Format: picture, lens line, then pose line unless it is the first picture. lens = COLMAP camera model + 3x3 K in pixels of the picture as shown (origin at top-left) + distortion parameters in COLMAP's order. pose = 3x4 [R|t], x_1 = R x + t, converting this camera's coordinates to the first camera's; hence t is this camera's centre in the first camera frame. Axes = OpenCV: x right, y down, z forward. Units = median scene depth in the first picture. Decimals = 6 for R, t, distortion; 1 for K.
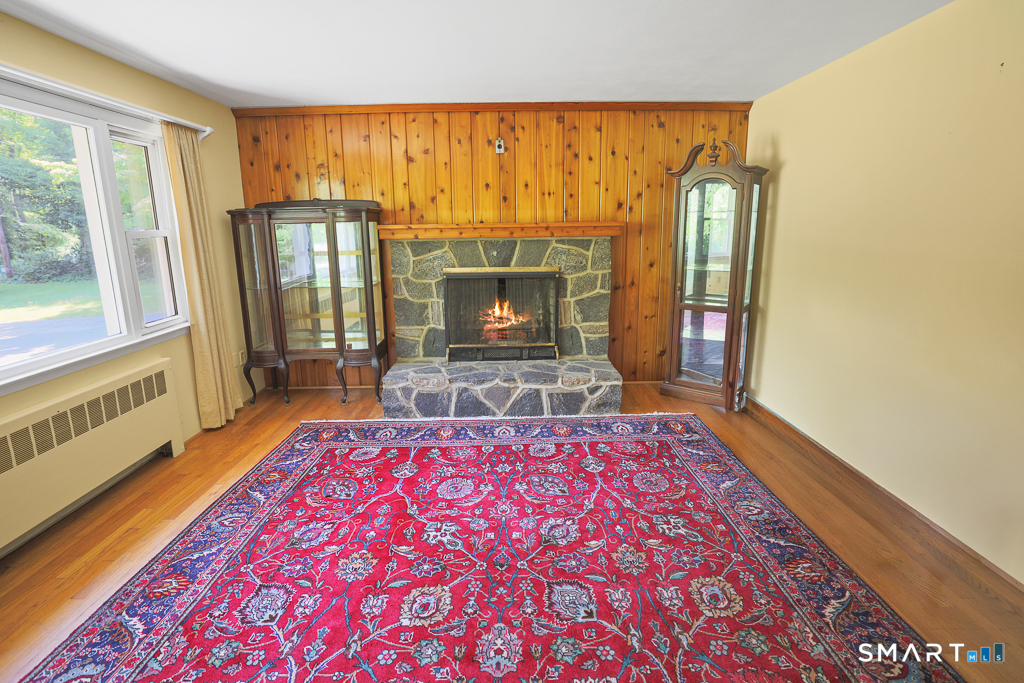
lens RADIAL K [[497.5, 0, 510.5], [0, 497.5, 332.3], [0, 0, 1]] dist [-0.046524, 0.015249]
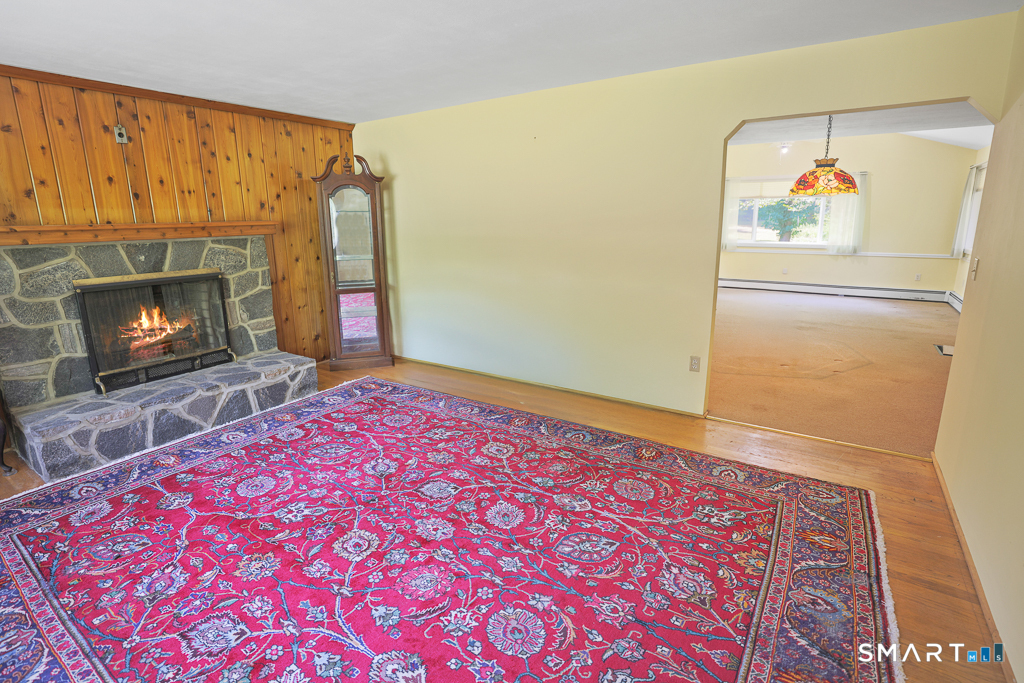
lens RADIAL K [[497.5, 0, 510.5], [0, 497.5, 332.3], [0, 0, 1]] dist [-0.046524, 0.015249]
pose [[0.568548, -0.178619, 0.803024, -0.405221], [0.178078, 0.979721, 0.091841, 0.007466], [-0.803144, 0.090785, 0.588827, -0.018538]]
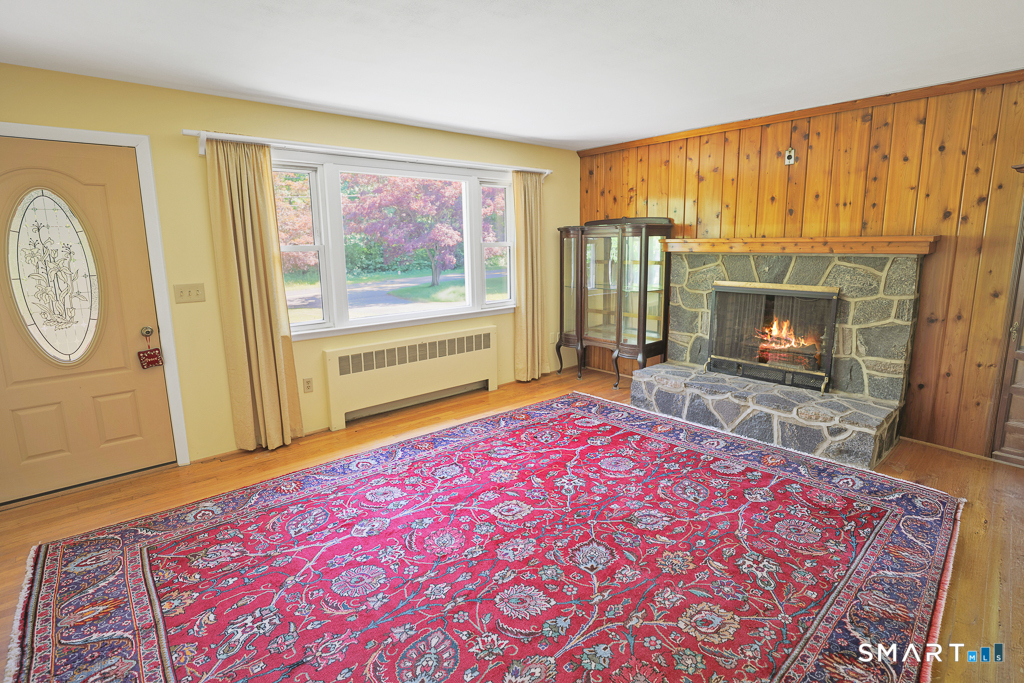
lens RADIAL K [[497.5, 0, 510.5], [0, 497.5, 332.3], [0, 0, 1]] dist [-0.046524, 0.015249]
pose [[0.649967, 0.137464, -0.747427, 0.405661], [-0.152725, 0.987067, 0.048726, -0.008334], [0.744459, 0.082480, 0.662555, 0.007312]]
